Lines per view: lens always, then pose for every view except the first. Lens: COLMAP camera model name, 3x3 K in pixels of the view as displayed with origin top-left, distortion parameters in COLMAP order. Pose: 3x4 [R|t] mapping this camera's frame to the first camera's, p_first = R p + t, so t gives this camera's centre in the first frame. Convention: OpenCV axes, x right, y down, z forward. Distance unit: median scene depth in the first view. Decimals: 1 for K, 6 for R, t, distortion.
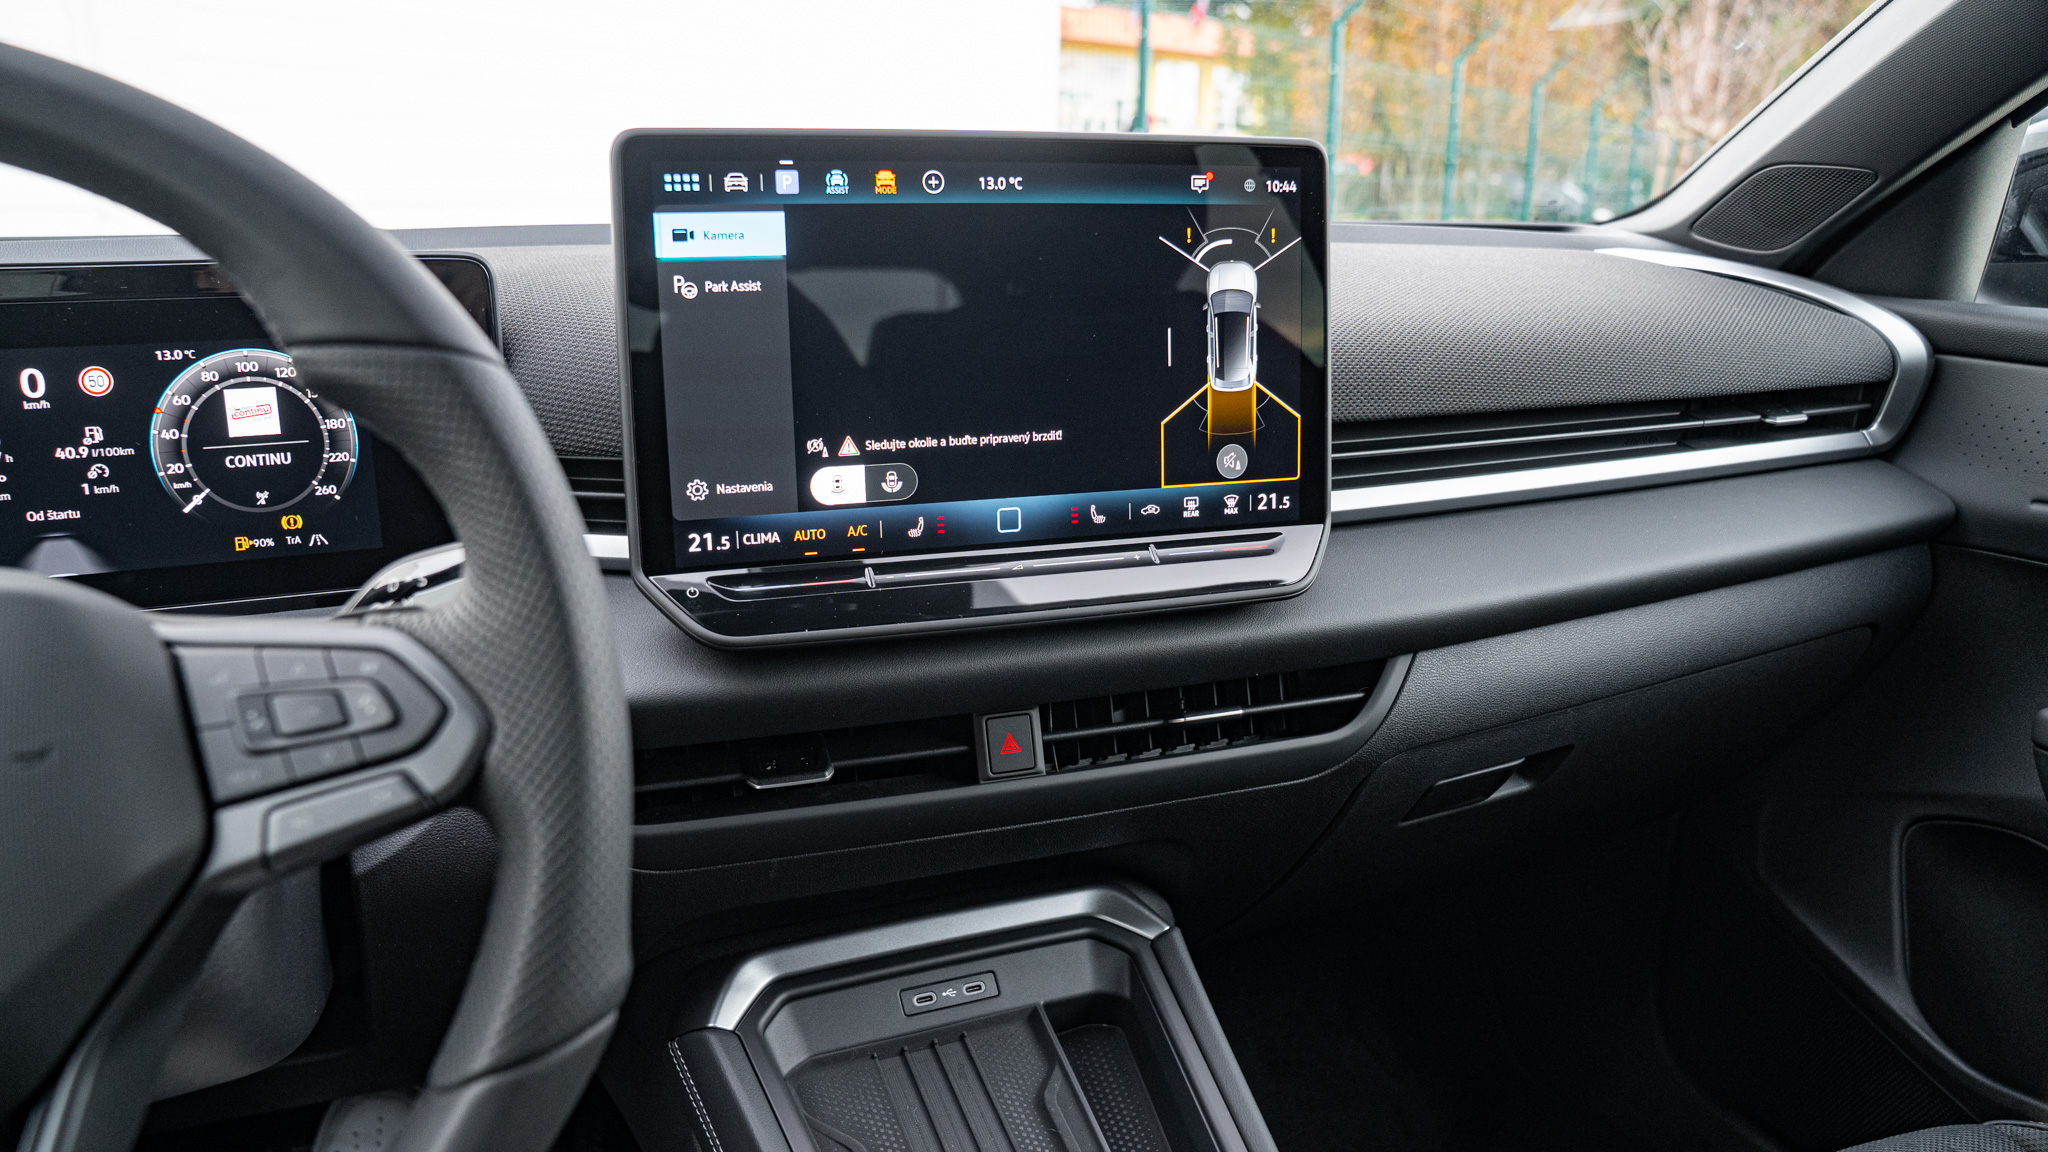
lens RADIAL K [[1423.0, 0, 1019.0], [0, 1423.0, 585.2], [0, 0, 1]] dist [-0.134737, 0.099116]
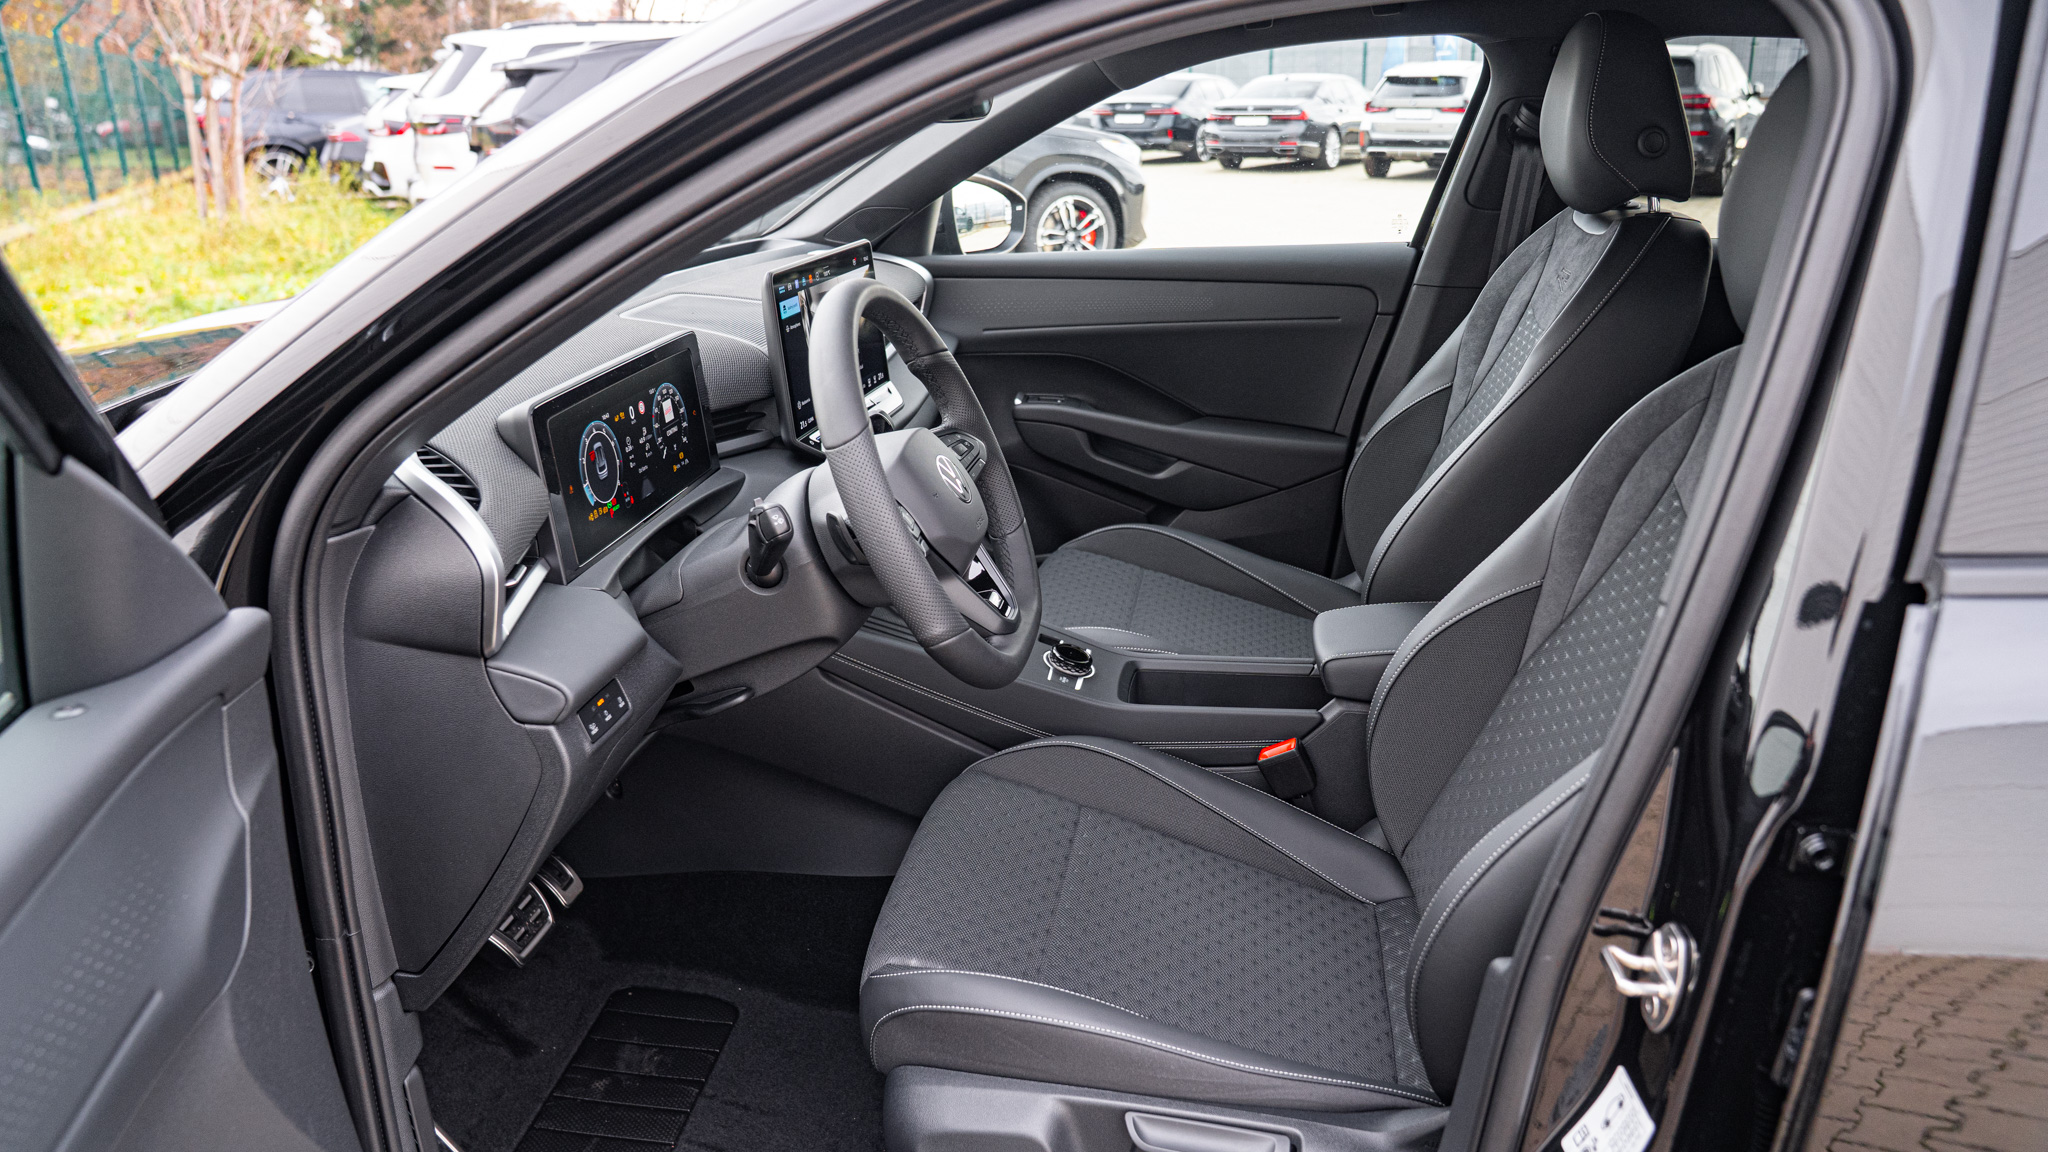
lens RADIAL K [[1423.0, 0, 1019.0], [0, 1423.0, 585.2], [0, 0, 1]] dist [-0.134737, 0.099116]
pose [[0.528585, -0.301515, 0.793528, -2.146620], [0.251654, 0.948431, 0.192742, -0.151465], [-0.810721, 0.097814, 0.577203, -0.785837]]
